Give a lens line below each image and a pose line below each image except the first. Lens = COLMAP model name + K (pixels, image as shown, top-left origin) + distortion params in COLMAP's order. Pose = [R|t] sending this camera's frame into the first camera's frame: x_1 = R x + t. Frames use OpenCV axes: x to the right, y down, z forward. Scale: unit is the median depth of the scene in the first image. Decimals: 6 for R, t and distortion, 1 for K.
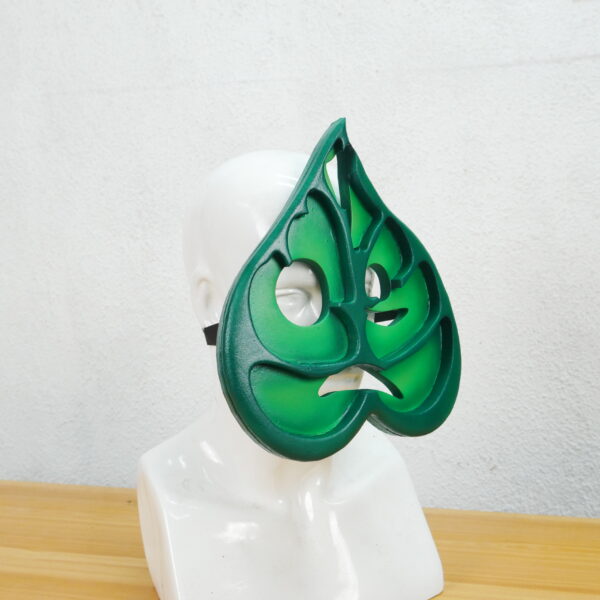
lens RADIAL K [[789.4, 0, 298.6], [0, 789.4, 297.9], [0, 0, 1]] dist [0.006549, -0.028558]
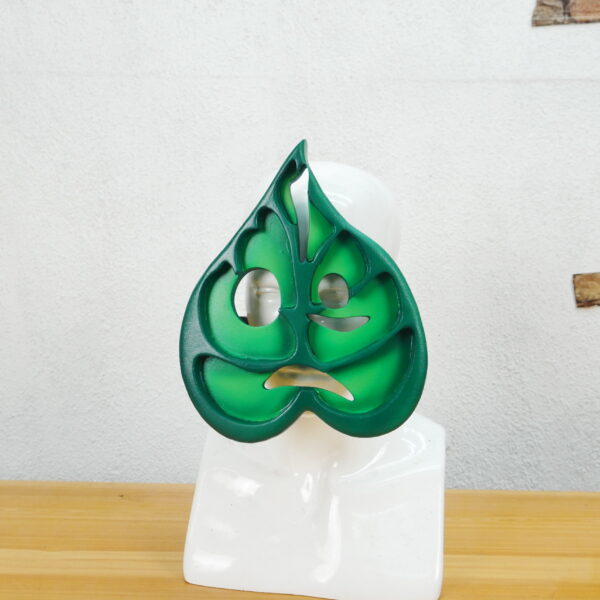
lens RADIAL K [[789.4, 0, 298.6], [0, 789.4, 297.9], [0, 0, 1]] dist [0.006549, -0.028558]
pose [[0.972961, 0.009174, 0.230788, -0.211081], [-0.015157, 0.999593, 0.024167, -0.017980], [-0.230472, -0.027012, 0.972704, -0.013963]]
